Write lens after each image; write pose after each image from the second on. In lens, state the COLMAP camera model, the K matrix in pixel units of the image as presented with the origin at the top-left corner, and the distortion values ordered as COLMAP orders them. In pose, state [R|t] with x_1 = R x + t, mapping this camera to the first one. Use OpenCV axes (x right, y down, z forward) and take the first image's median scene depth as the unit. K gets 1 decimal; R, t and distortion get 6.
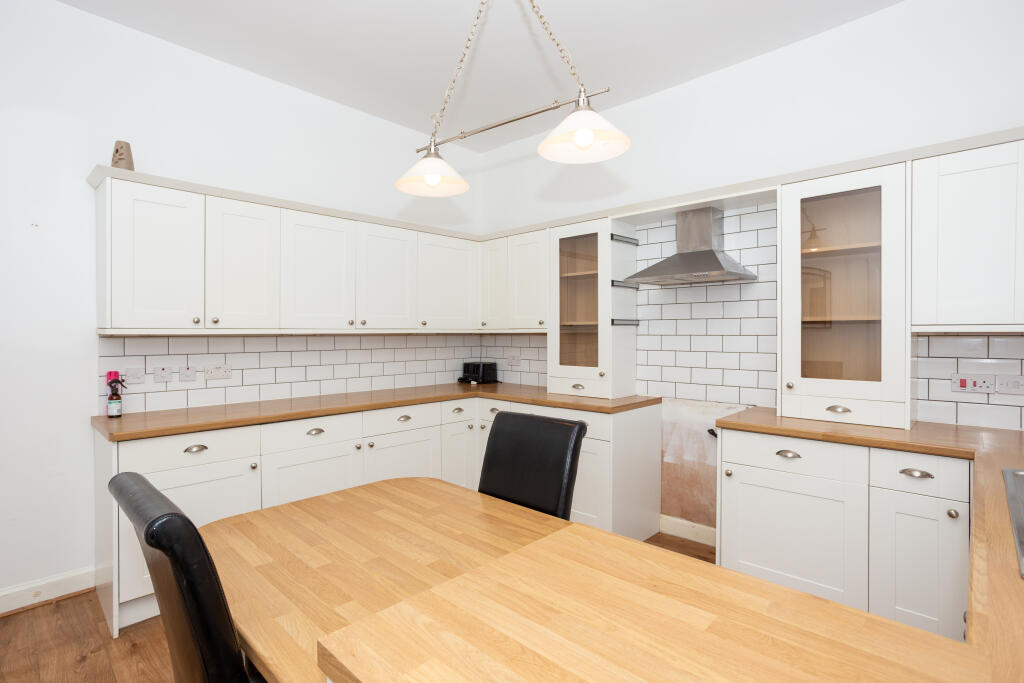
lens RADIAL K [[499.8, 0, 505.0], [0, 499.8, 336.0], [0, 0, 1]] dist [-0.010251, -0.000495]
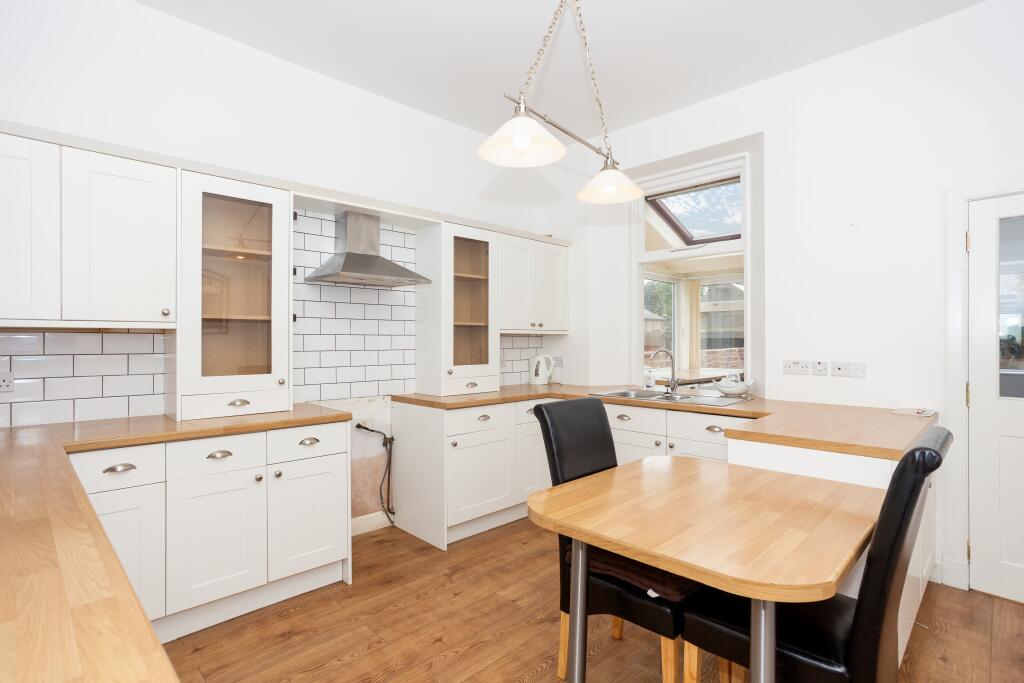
lens RADIAL K [[499.8, 0, 525.6], [0, 499.8, 347.6], [0, 0, 1]] dist [-0.010251, -0.000495]
pose [[0.039005, -0.023431, 0.998964, -0.594138], [-0.006858, 0.999695, 0.023716, -0.001103], [-0.999215, -0.007776, 0.038832, 0.563817]]
